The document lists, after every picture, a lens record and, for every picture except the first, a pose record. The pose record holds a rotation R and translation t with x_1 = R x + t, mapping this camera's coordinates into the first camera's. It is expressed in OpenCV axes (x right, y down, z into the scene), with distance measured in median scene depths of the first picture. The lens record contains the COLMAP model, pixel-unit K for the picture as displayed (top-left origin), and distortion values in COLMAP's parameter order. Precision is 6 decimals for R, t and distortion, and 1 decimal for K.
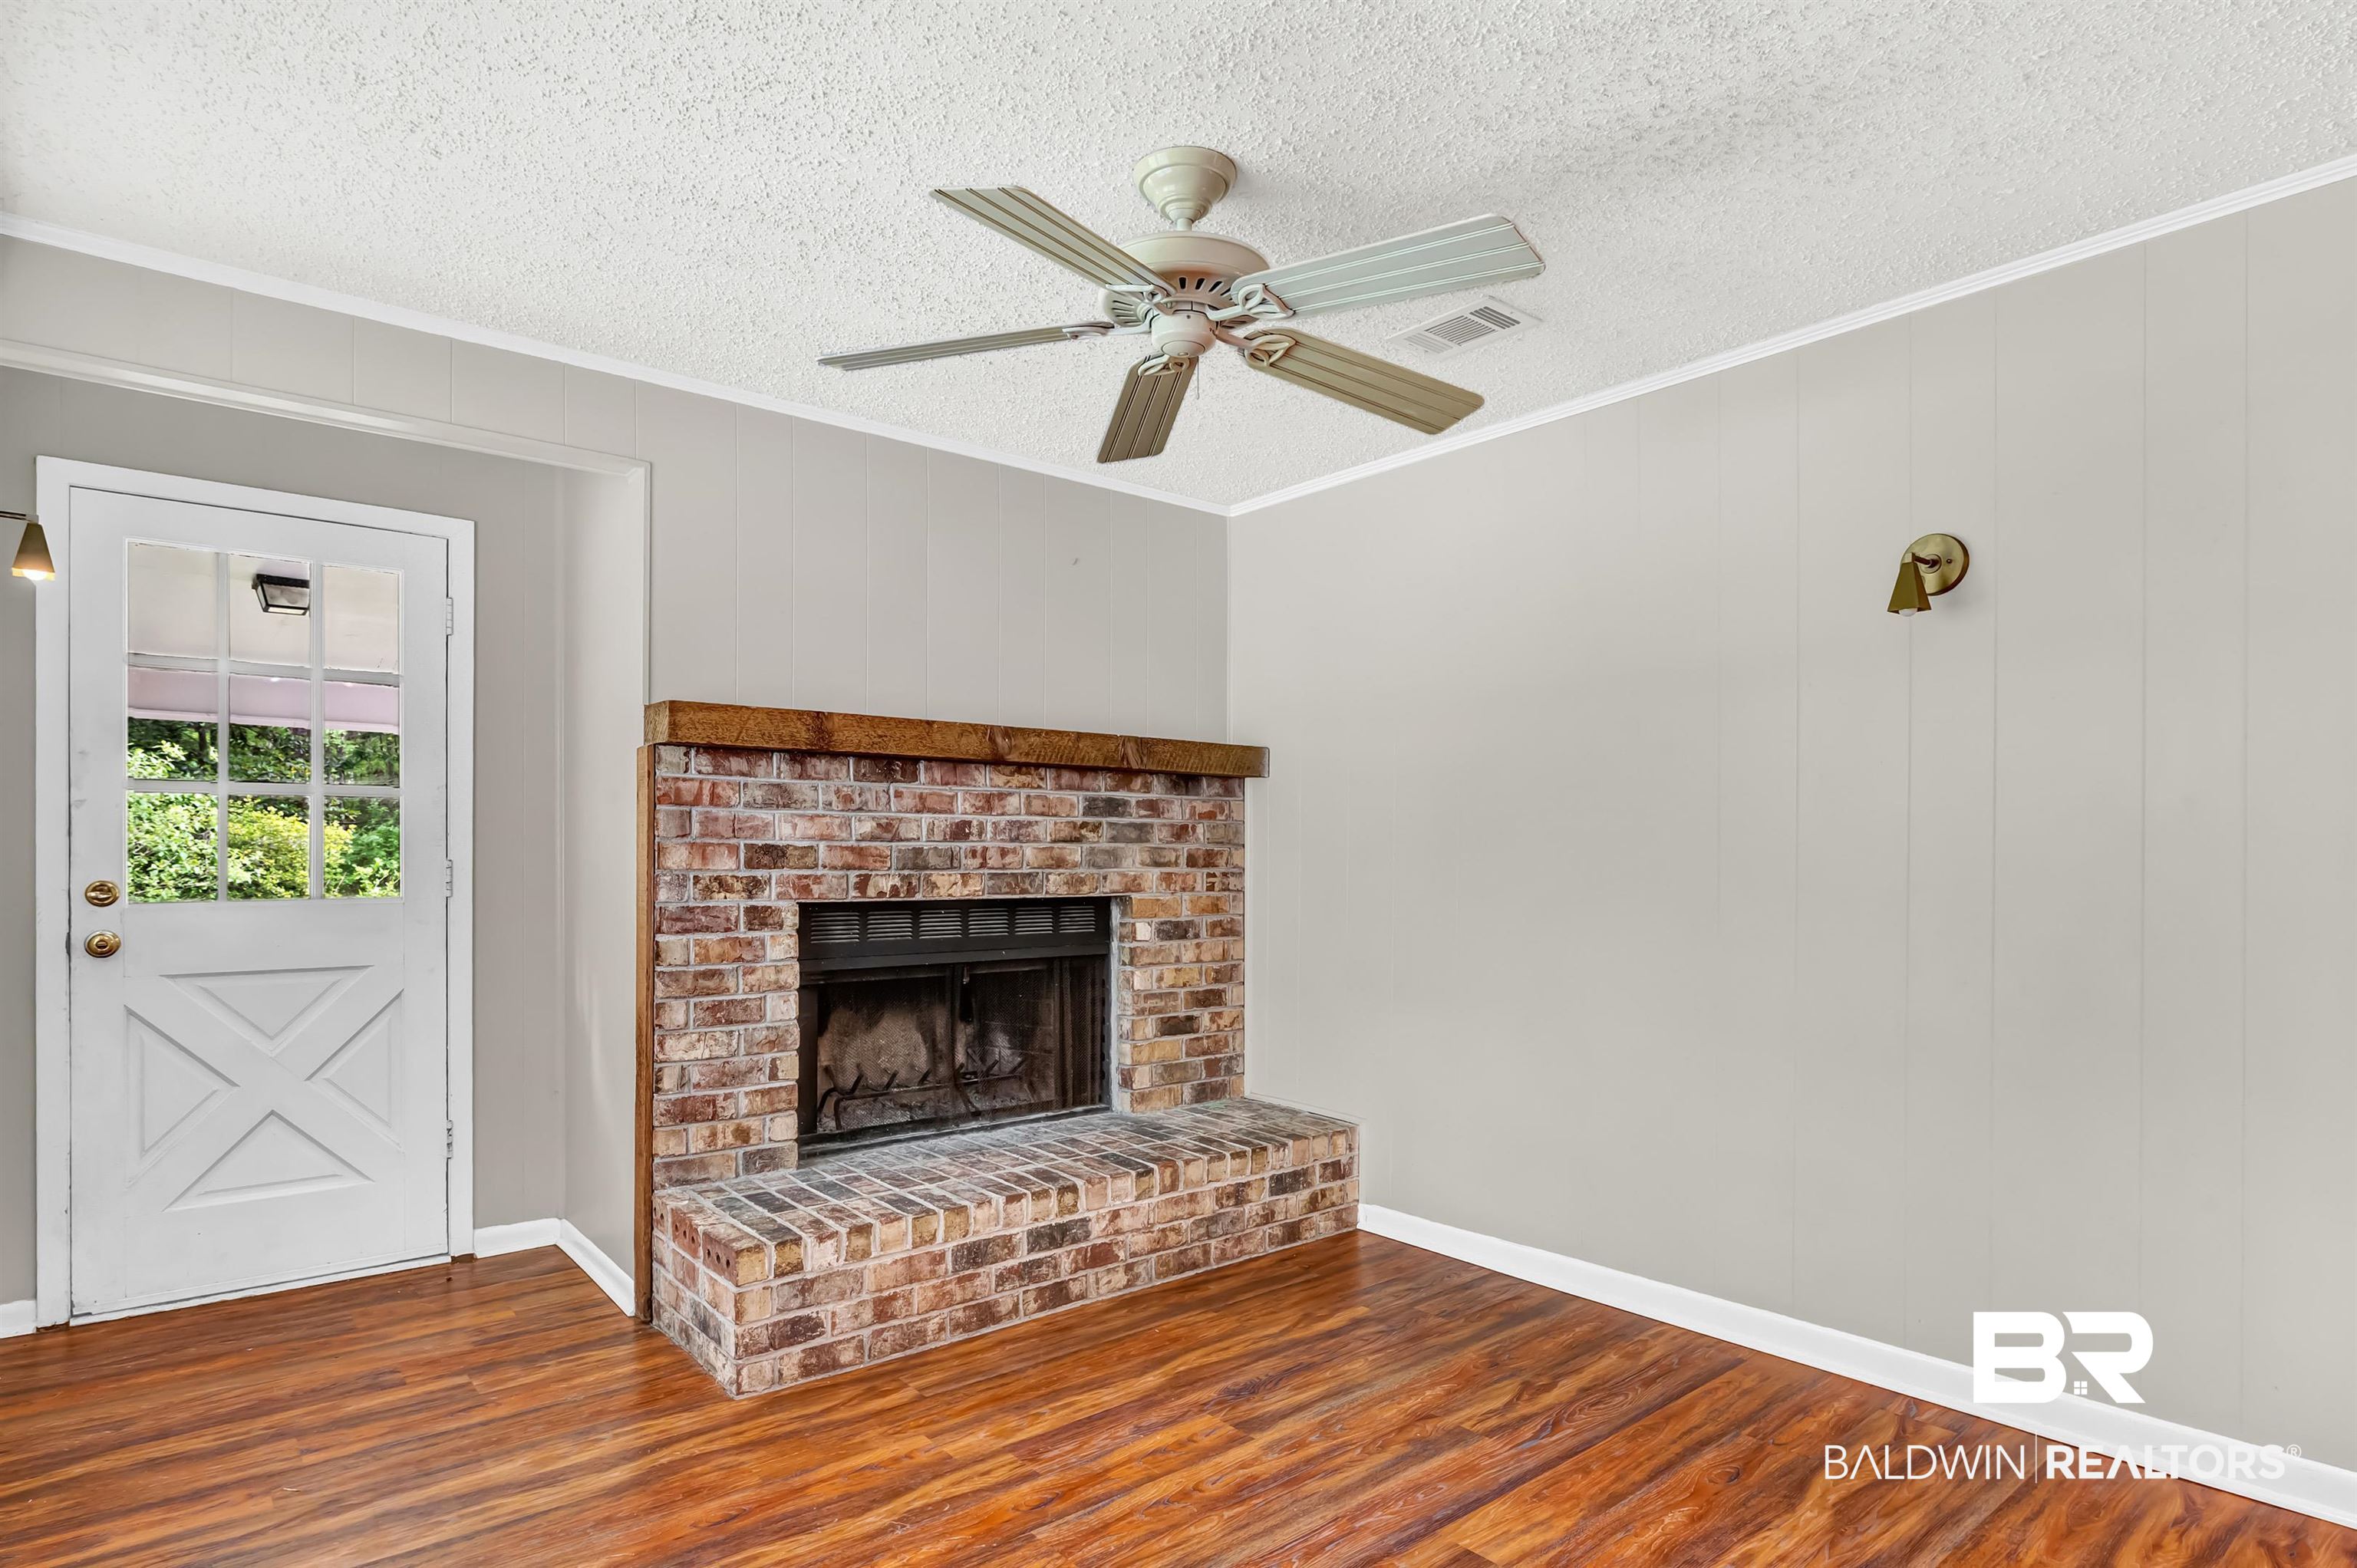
lens RADIAL K [[1275.0, 0, 1179.2], [0, 1275.0, 873.0], [0, 0, 1]] dist [-0.003722, -0.000908]
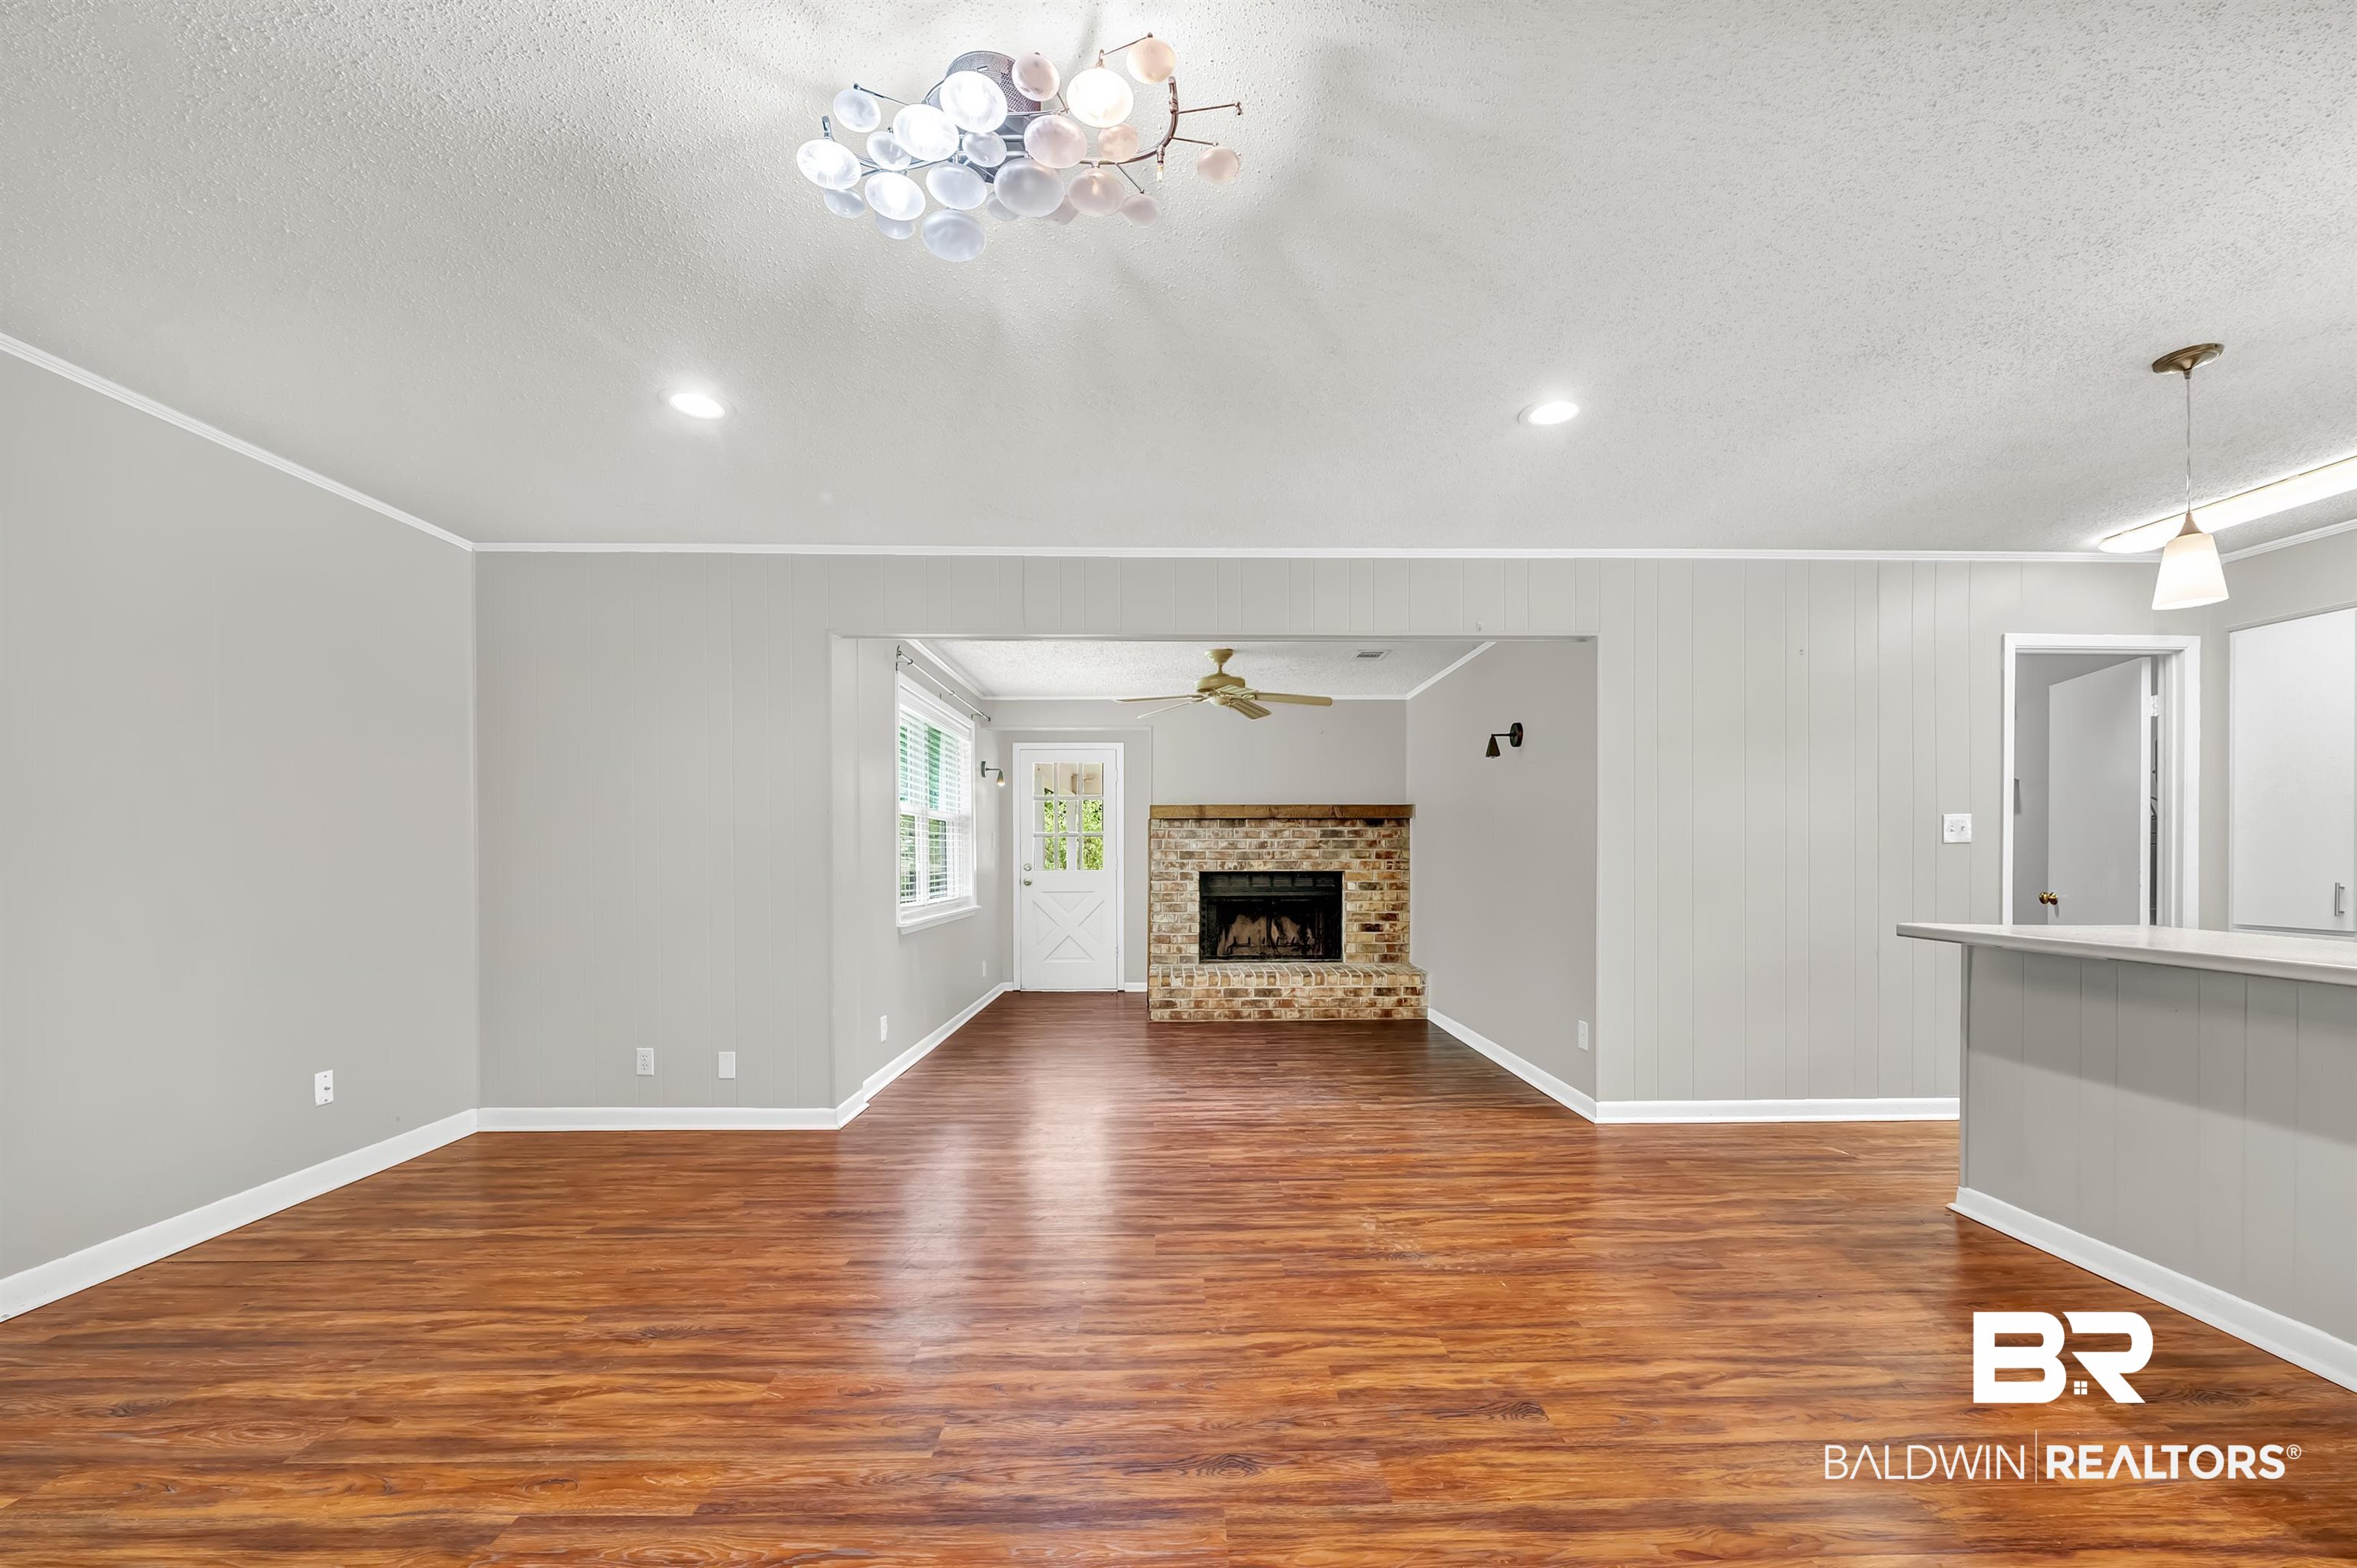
lens RADIAL K [[958.6, 0, 1176.1], [0, 958.6, 874.4], [0, 0, 1]] dist [-0.002811, -0.000059]
pose [[0.774350, 0.006844, -0.632721, 0.947132], [-0.002694, 0.999968, 0.007519, 0.013227], [0.632752, -0.004118, 0.774343, -0.647240]]
